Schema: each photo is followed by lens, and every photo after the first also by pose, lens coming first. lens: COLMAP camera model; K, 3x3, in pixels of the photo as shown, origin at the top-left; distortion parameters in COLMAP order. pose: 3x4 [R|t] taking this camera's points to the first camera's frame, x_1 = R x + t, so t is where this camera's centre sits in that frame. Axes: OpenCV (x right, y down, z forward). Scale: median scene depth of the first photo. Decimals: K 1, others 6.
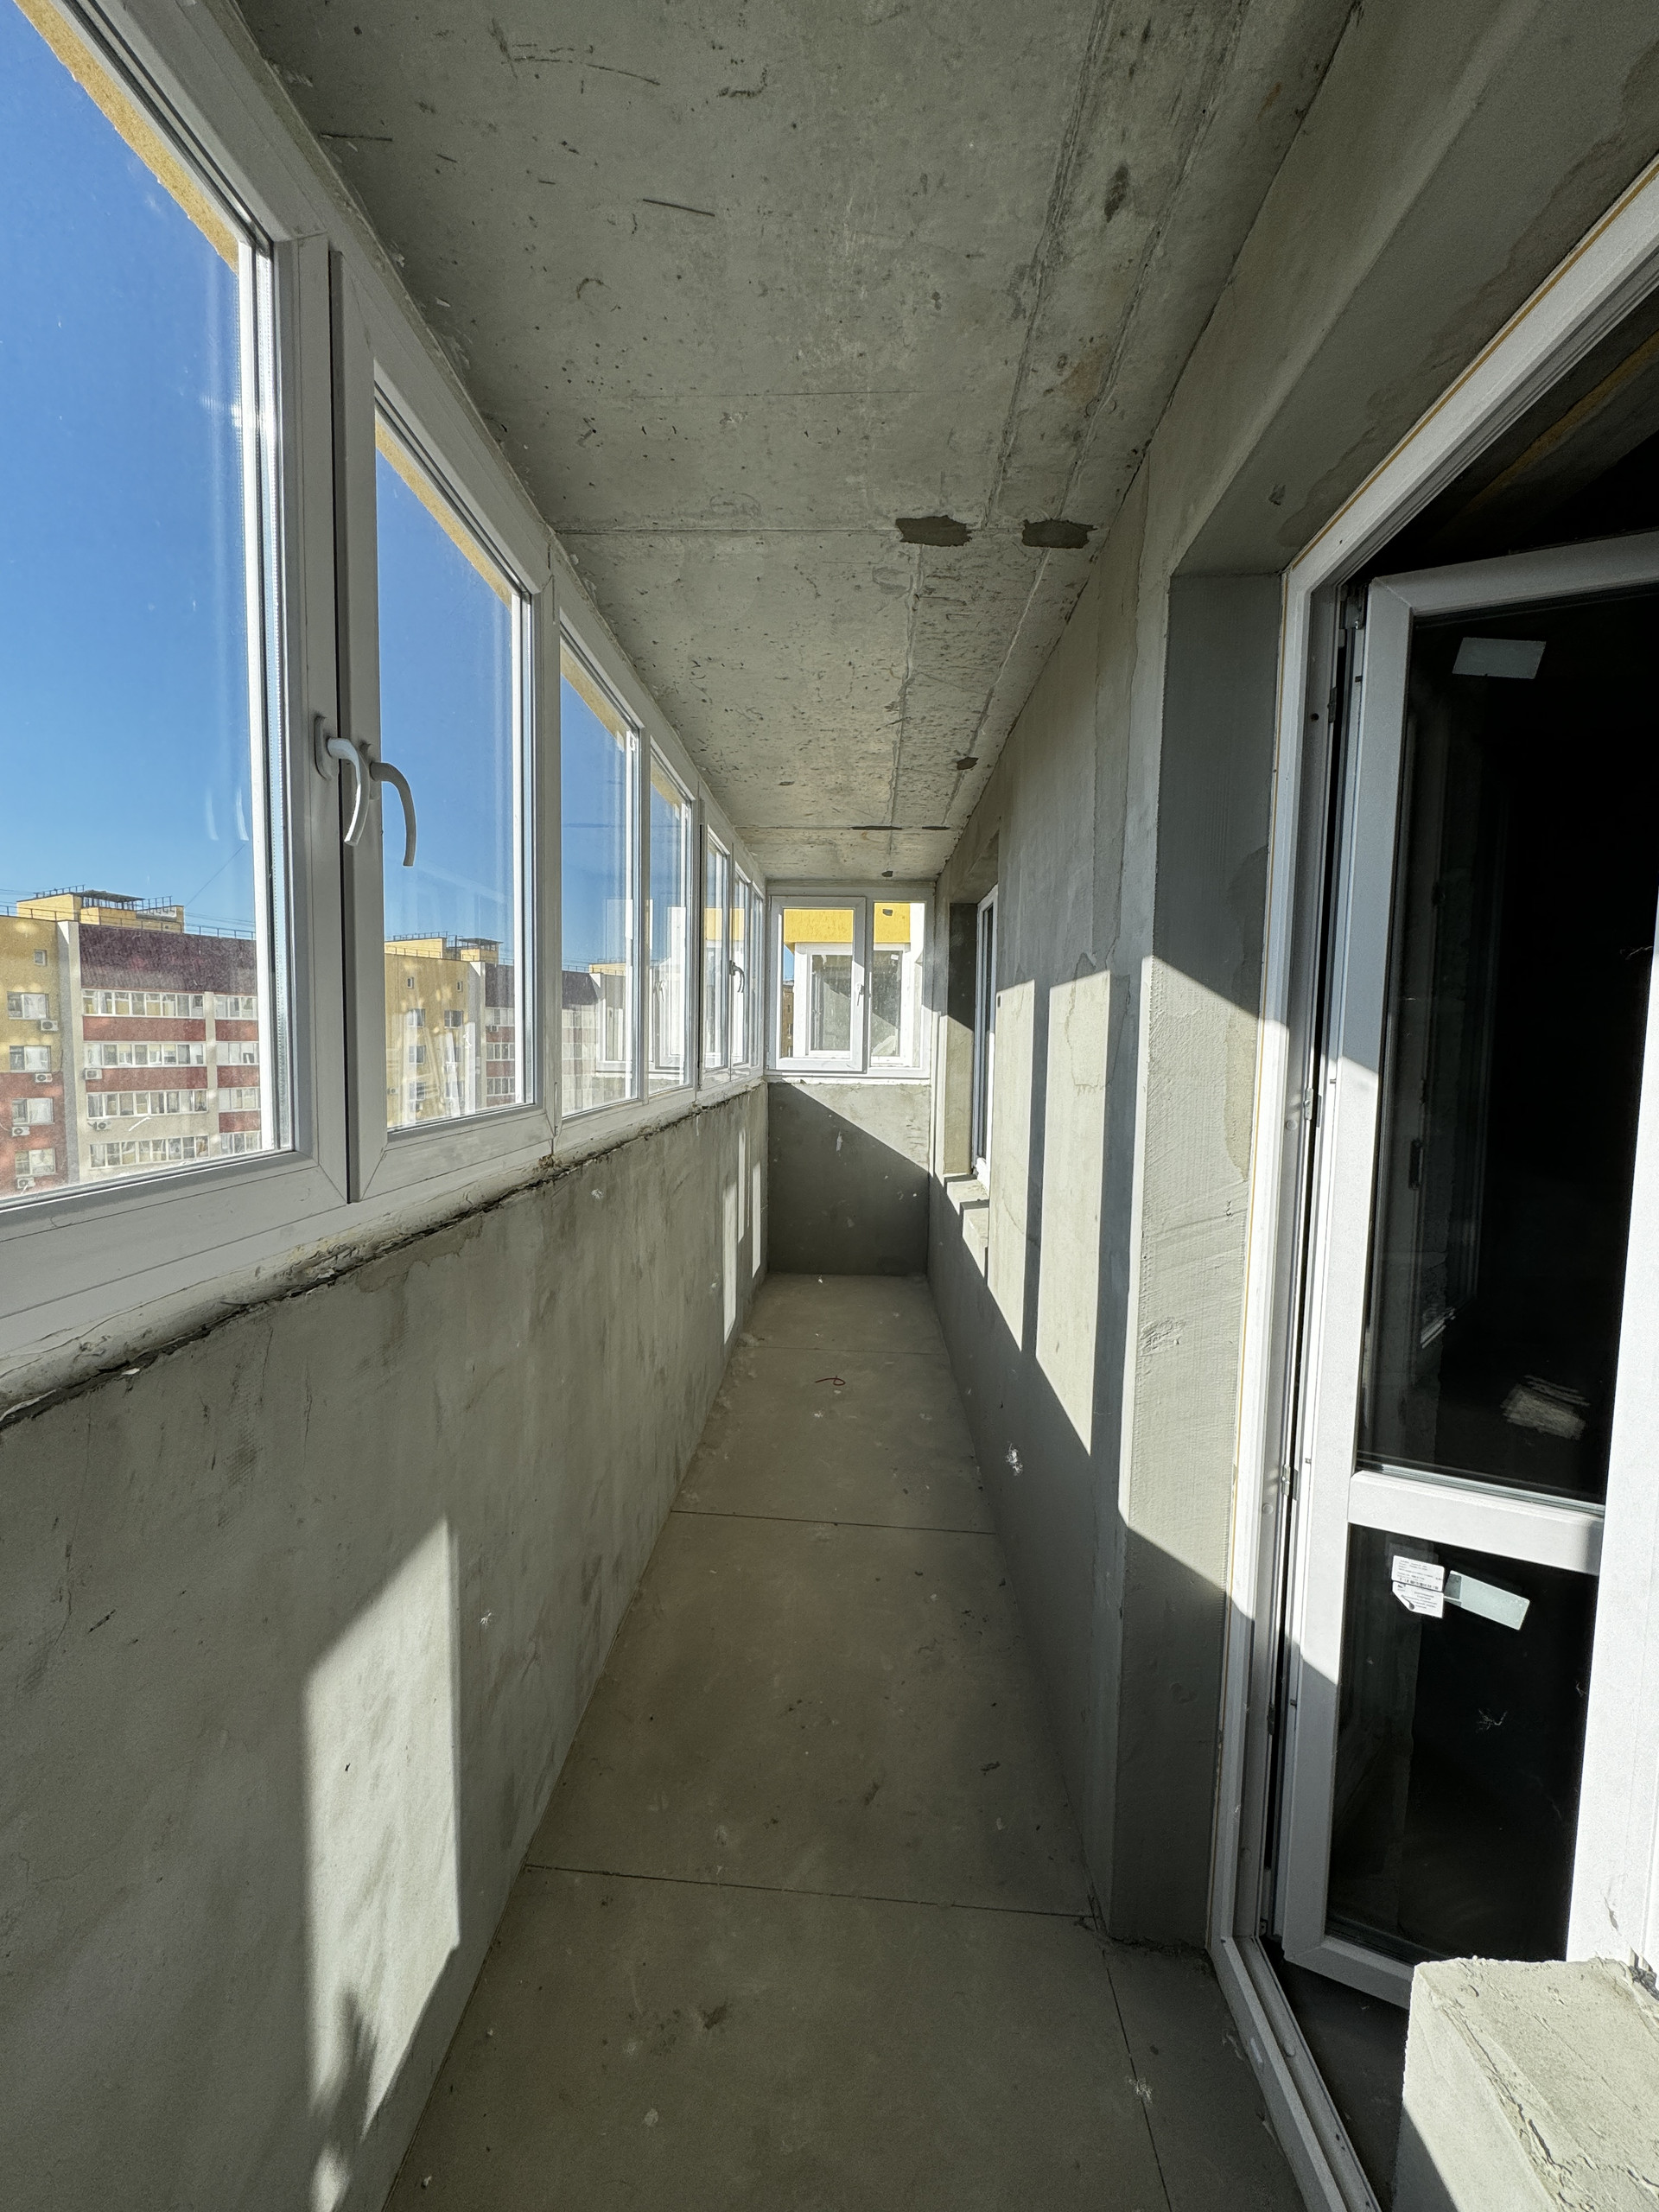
lens RADIAL K [[879.0, 0, 829.5], [0, 879.0, 1106.0], [0, 0, 1]] dist [-0.010276, -0.000173]
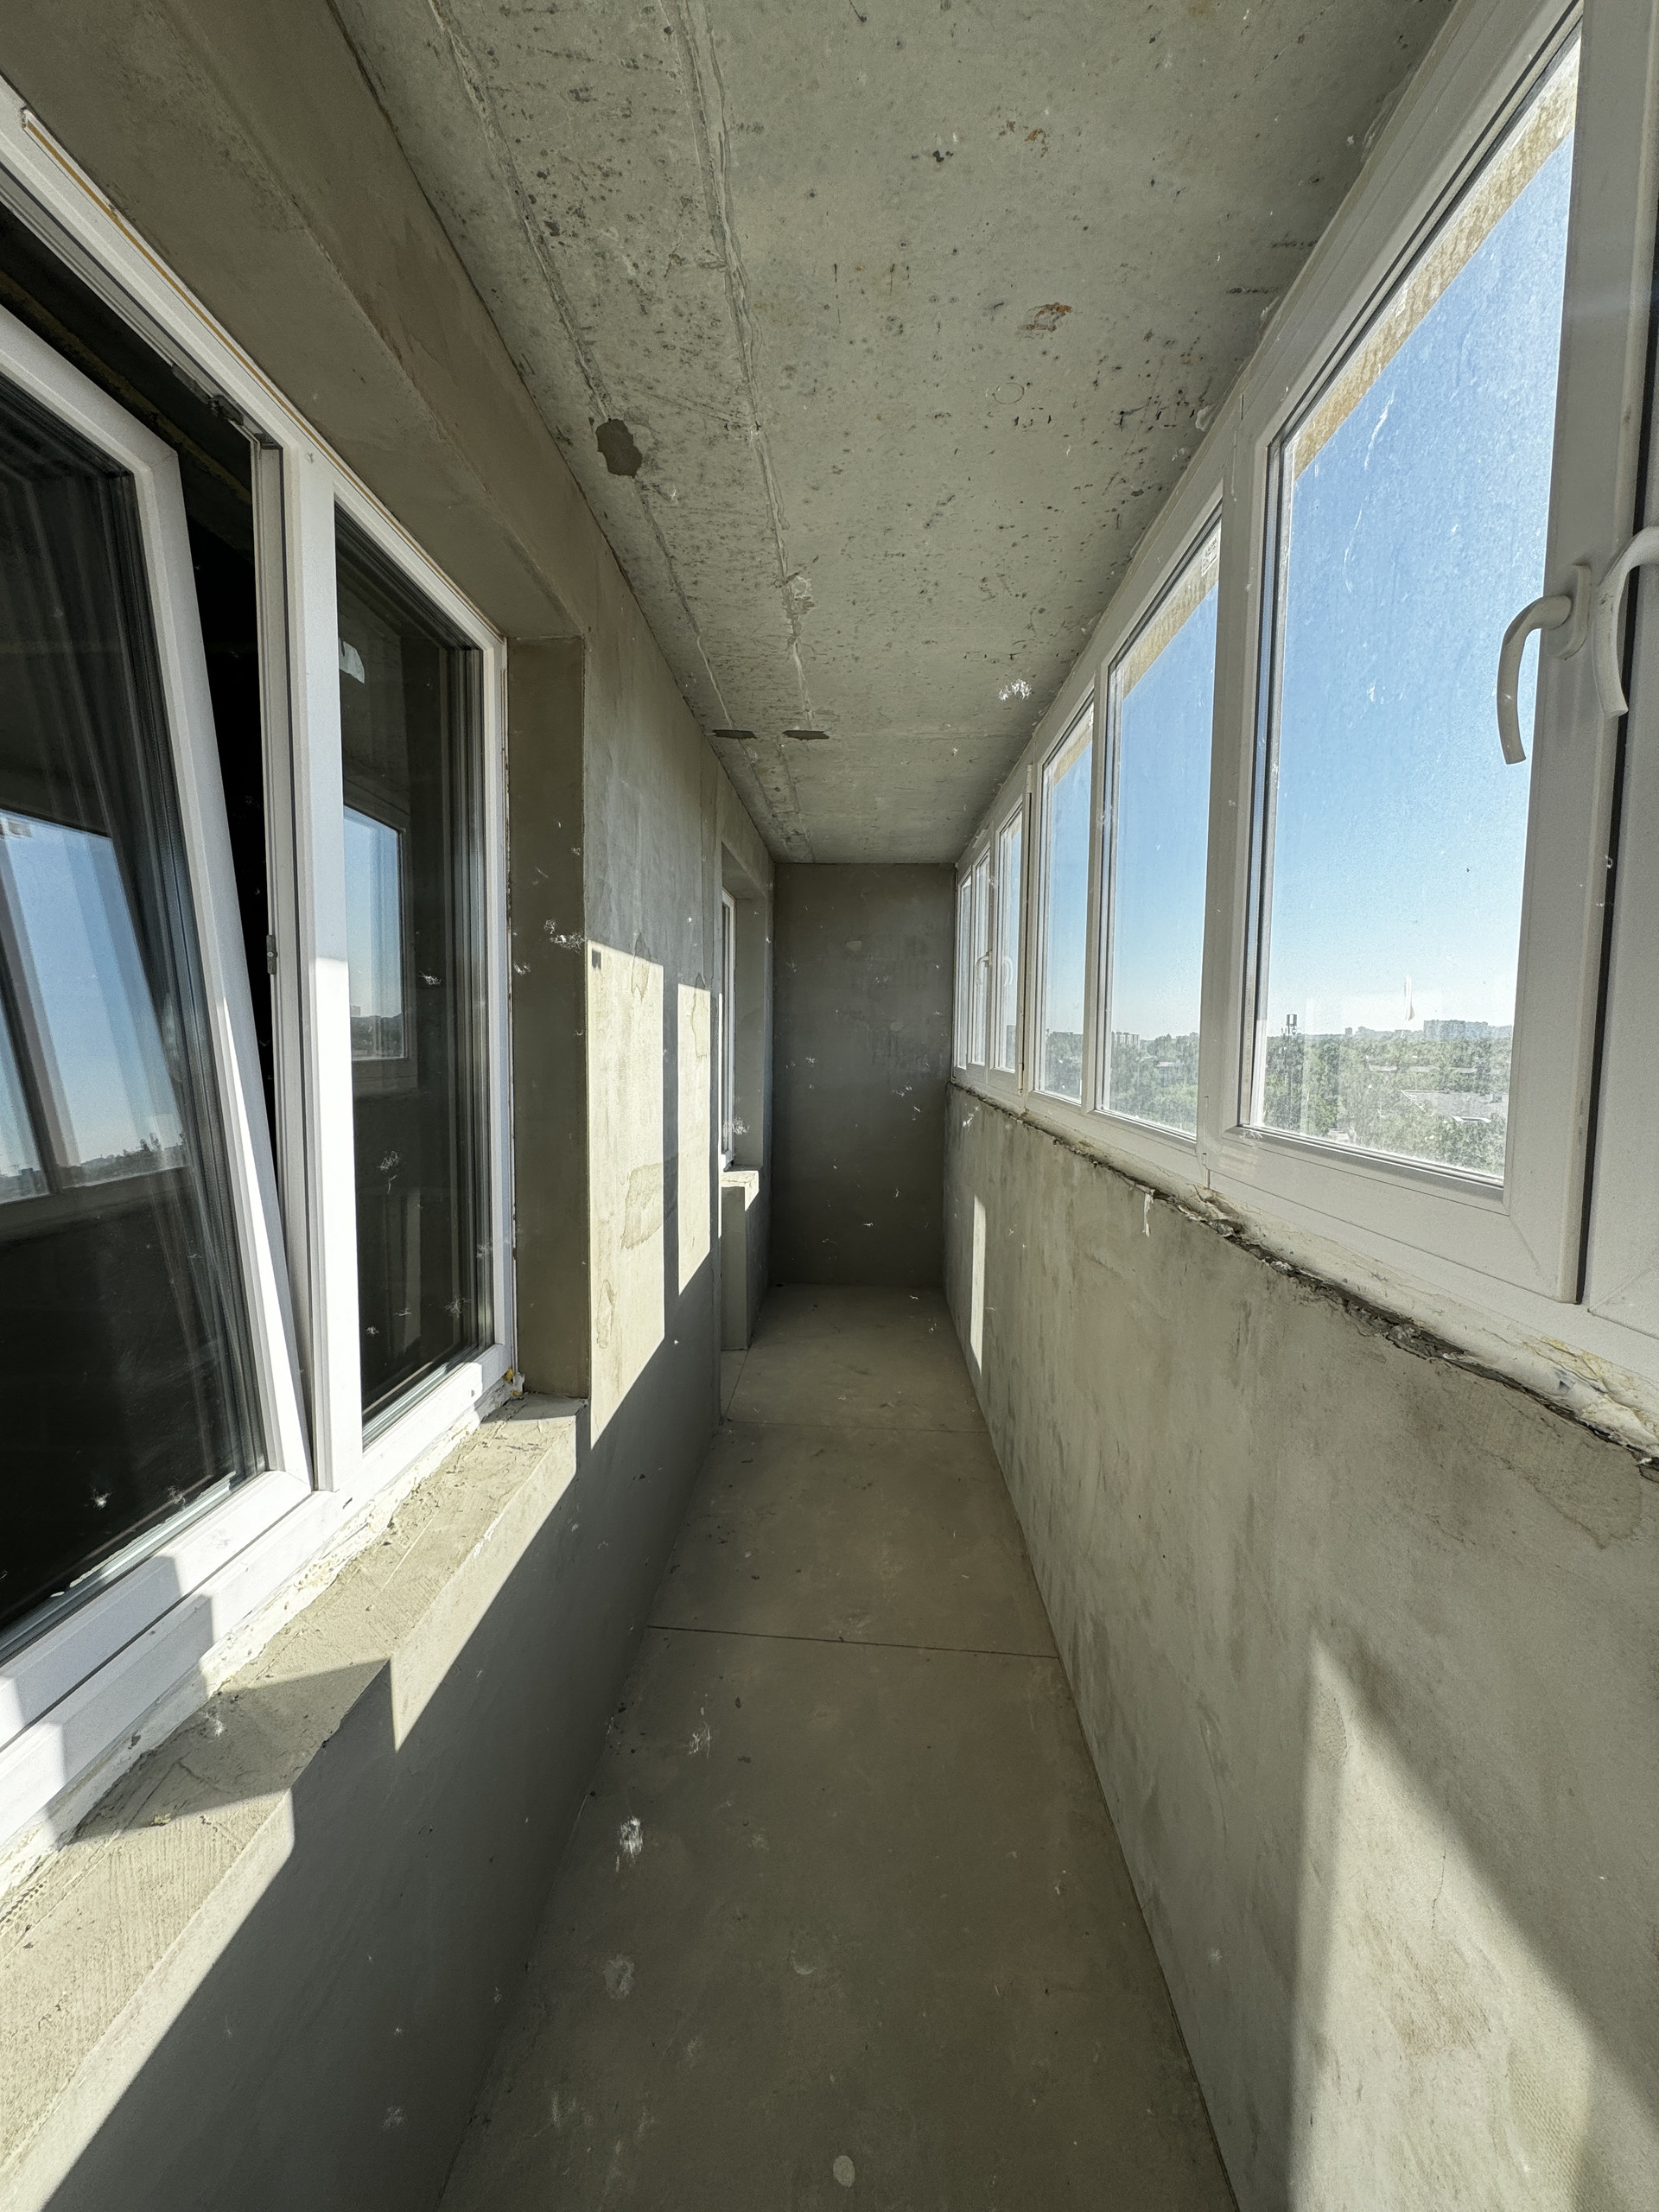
lens RADIAL K [[879.0, 0, 829.5], [0, 879.0, 1106.0], [0, 0, 1]] dist [-0.010276, -0.000173]
pose [[-0.999546, -0.029069, -0.007937, 0.041442], [-0.029974, 0.986205, 0.162795, -0.136090], [0.003096, 0.162959, -0.986628, 1.834806]]
